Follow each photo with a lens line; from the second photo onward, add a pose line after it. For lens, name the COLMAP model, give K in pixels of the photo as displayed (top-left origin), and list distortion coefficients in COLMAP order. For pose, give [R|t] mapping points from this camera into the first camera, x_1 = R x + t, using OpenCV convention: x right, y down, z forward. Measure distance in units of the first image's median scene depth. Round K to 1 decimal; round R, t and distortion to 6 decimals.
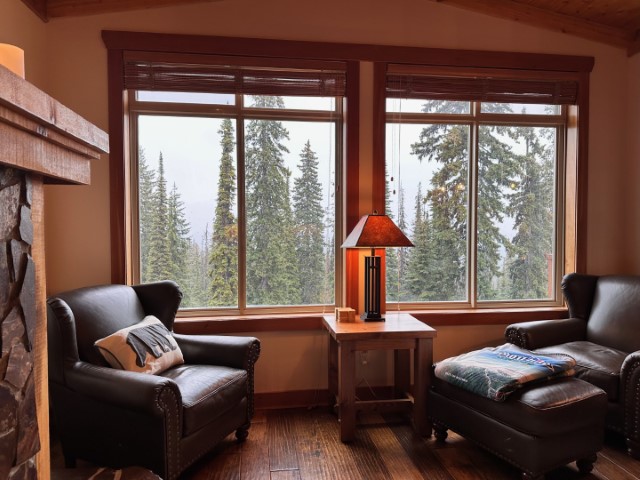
lens RADIAL K [[451.2, 0, 320.0], [0, 451.2, 240.0], [0, 0, 1]] dist [0.086449, -0.106878]
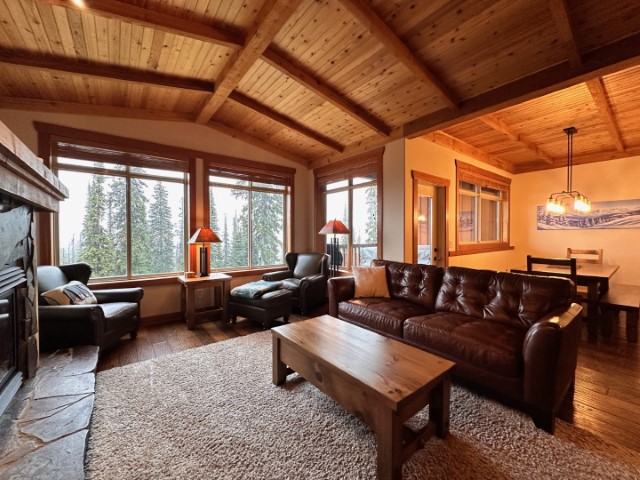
lens RADIAL K [[260.3, 0, 318.4], [0, 260.3, 239.7], [0, 0, 1]] dist [-0.001575, -0.000182]
pose [[0.868238, -0.006618, 0.496103, -0.024008], [0.013703, 0.999849, -0.010644, 0.019815], [-0.495958, 0.016040, 0.868198, -0.355750]]
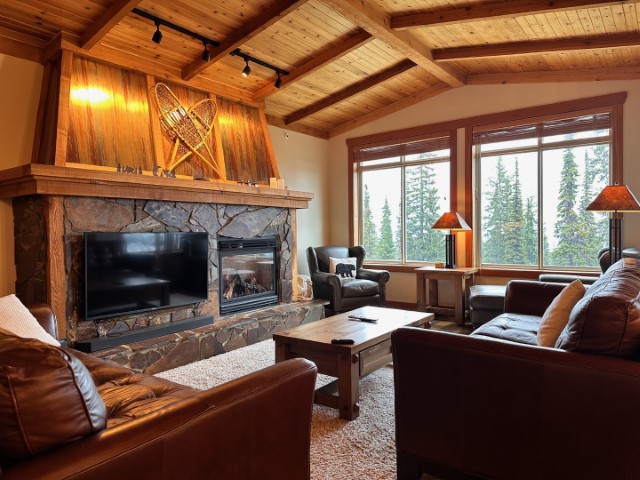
lens RADIAL K [[451.2, 0, 320.0], [0, 451.2, 240.0], [0, 0, 1]] dist [0.086449, -0.106878]
pose [[0.688887, 0.010114, -0.724798, 1.034089], [-0.012592, 0.999919, 0.001985, 0.054290], [0.724759, 0.007759, 0.688959, -0.640293]]
